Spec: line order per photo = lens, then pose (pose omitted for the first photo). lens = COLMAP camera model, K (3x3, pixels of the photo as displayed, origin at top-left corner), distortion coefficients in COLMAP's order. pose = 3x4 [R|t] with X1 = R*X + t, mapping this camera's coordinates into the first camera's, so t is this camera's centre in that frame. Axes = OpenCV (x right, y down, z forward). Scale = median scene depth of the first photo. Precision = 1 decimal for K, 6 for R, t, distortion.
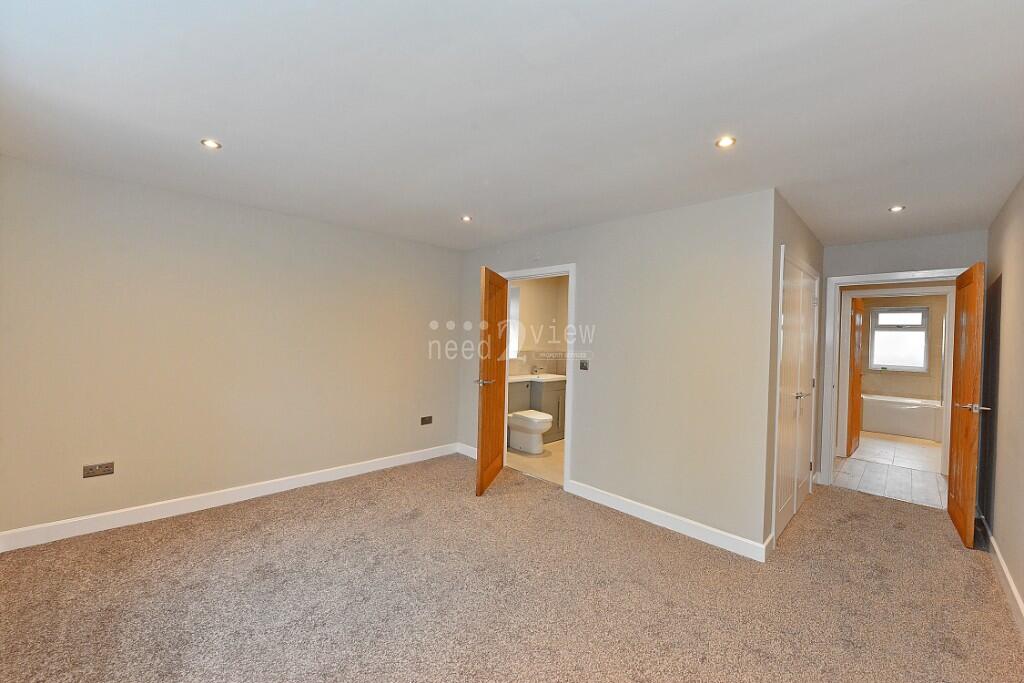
lens RADIAL K [[405.9, 0, 508.6], [0, 405.9, 340.0], [0, 0, 1]] dist [-0.000431, -0.000087]
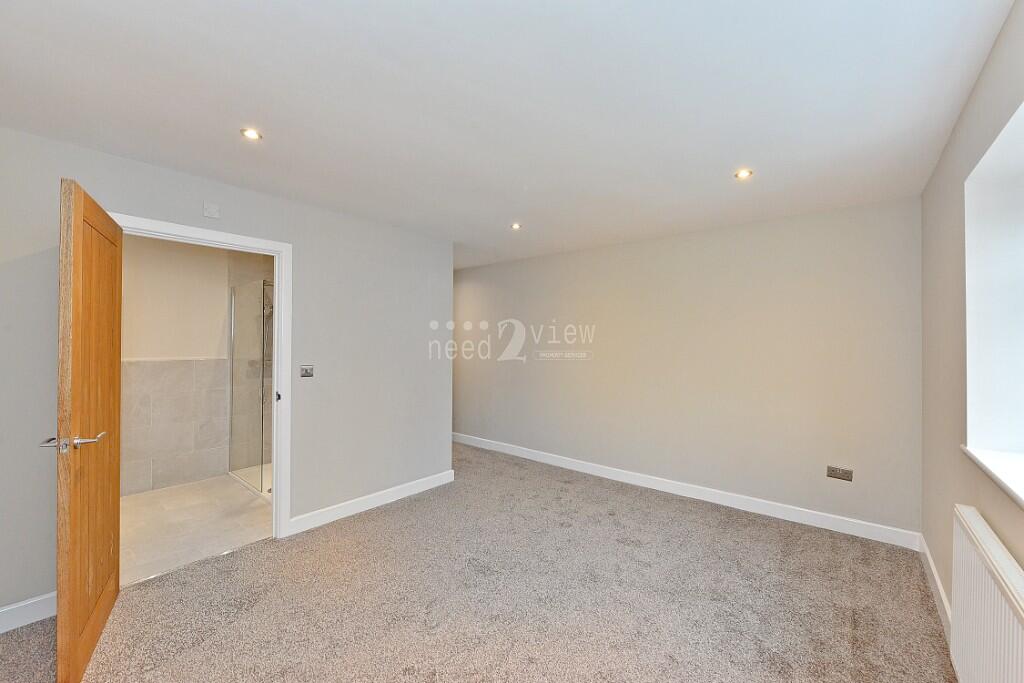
lens RADIAL K [[405.9, 0, 508.6], [0, 405.9, 340.0], [0, 0, 1]] dist [-0.000431, -0.000087]
pose [[-0.075257, -0.017294, 0.997014, -0.724407], [0.010176, 0.999784, 0.018111, -0.013758], [-0.997112, 0.011509, -0.075065, 0.698388]]
